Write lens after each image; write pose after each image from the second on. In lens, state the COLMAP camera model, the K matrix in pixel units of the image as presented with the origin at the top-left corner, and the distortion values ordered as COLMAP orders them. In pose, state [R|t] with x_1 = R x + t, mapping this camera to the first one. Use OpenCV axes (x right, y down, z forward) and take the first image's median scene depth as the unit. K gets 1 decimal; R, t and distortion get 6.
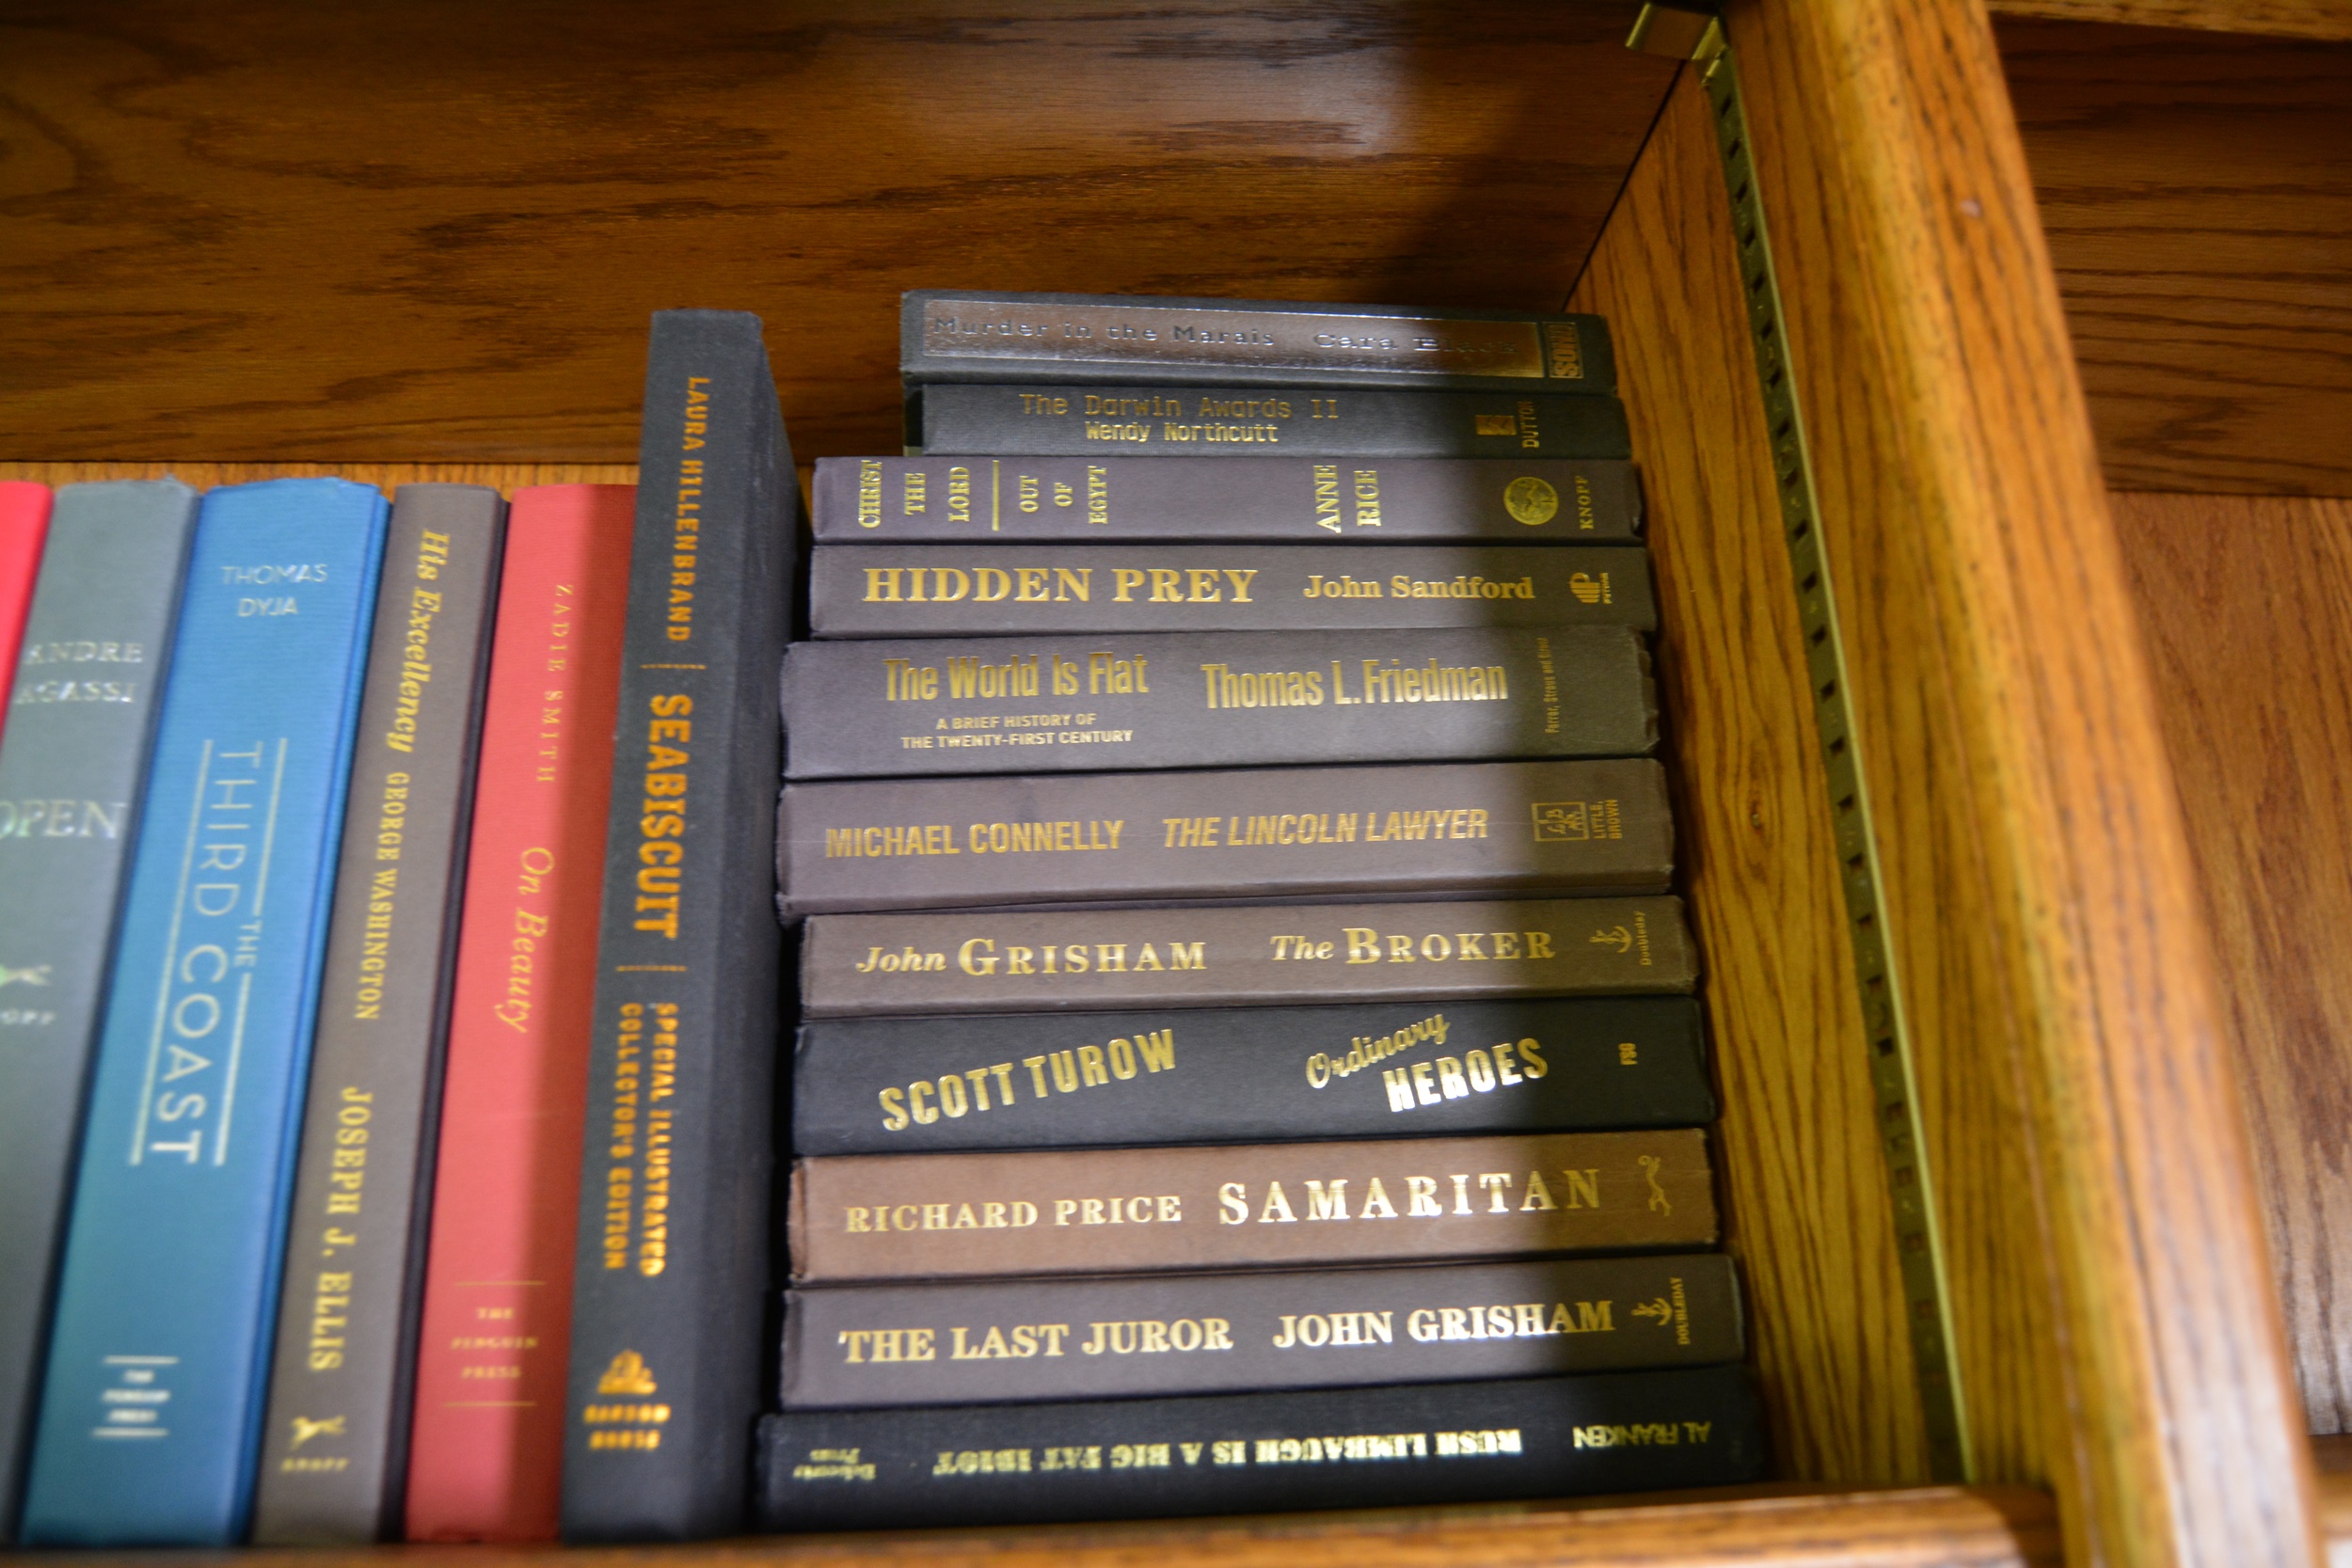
lens RADIAL K [[1897.4, 0, 1190.1], [0, 1897.4, 781.8], [0, 0, 1]] dist [-0.099253, 0.036396]
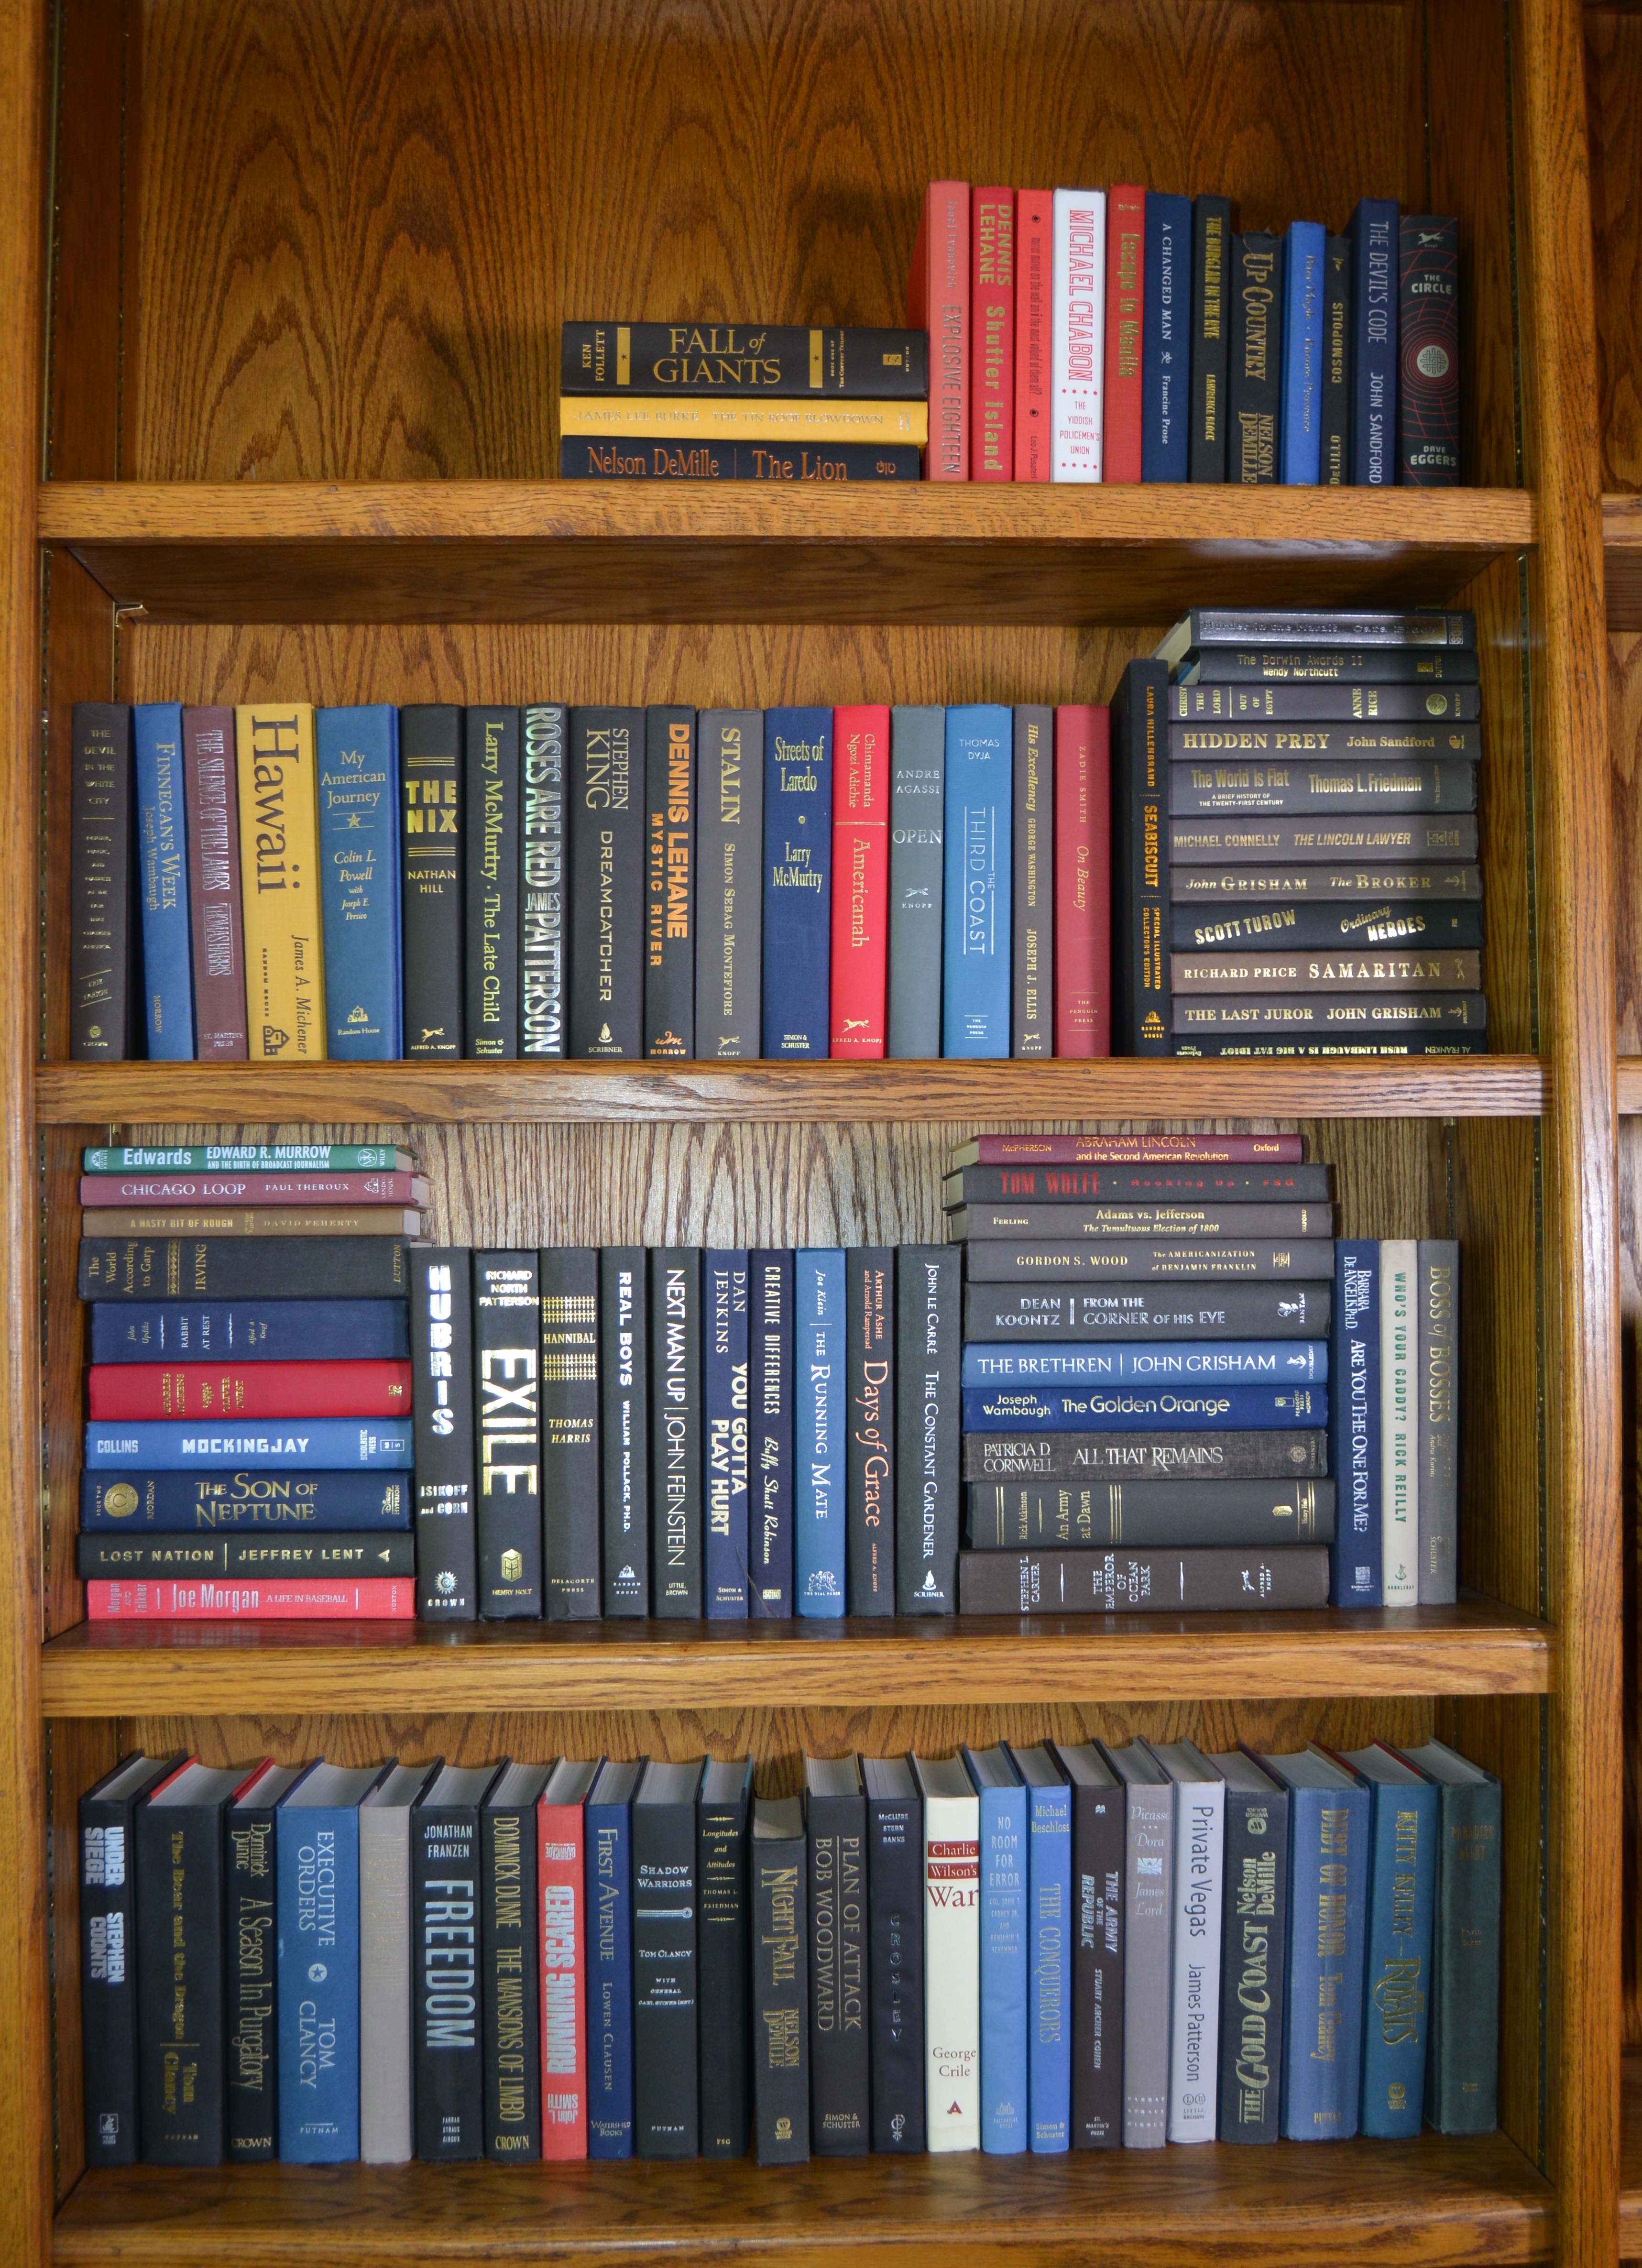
lens RADIAL K [[2382.9, 0, 825.6], [0, 2382.9, 1215.6], [0, 0, 1]] dist [-0.082352, 0.000000]
pose [[0.998412, 0.025802, -0.050086, -0.534450], [-0.008334, 0.946829, 0.321628, -0.588736], [0.055721, -0.320700, 0.945540, -2.617805]]
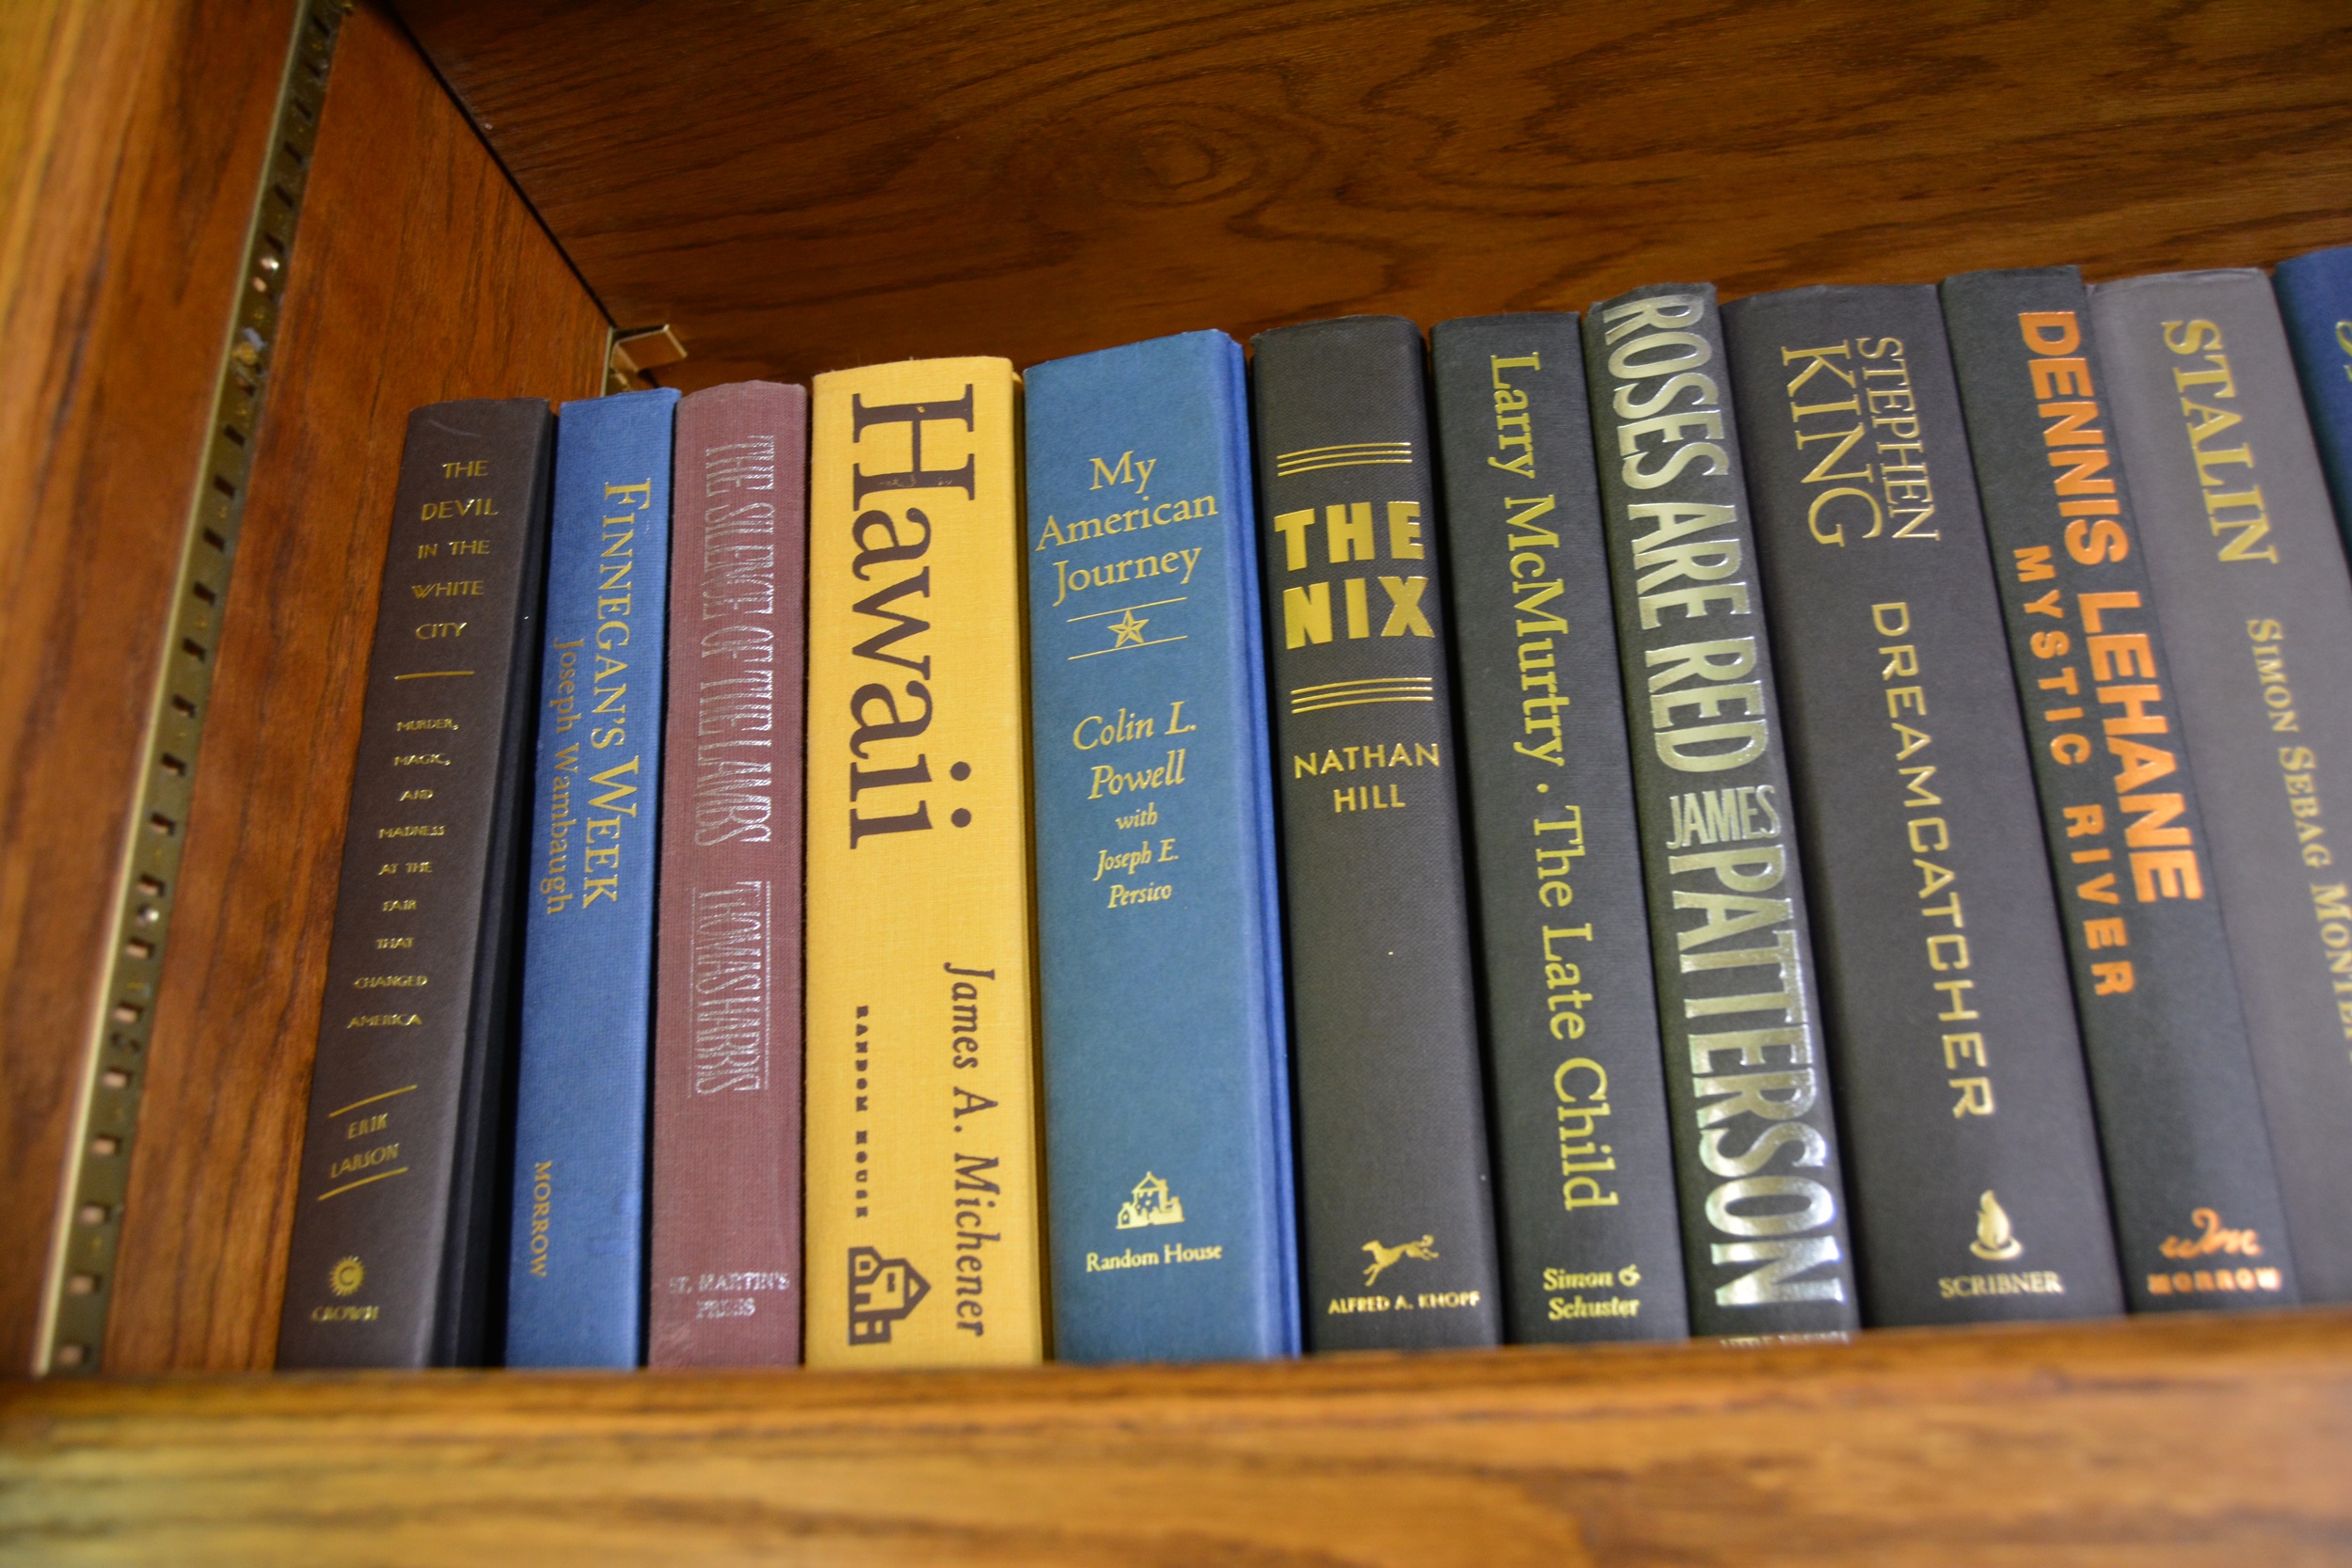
lens RADIAL K [[1897.4, 0, 1175.4], [0, 1897.4, 781.0], [0, 0, 1]] dist [-0.099253, 0.036396]
pose [[0.973570, -0.070397, -0.217271, -1.202044], [0.065974, 0.997441, -0.027554, 0.102694], [0.218654, 0.012492, 0.975722, -0.060243]]
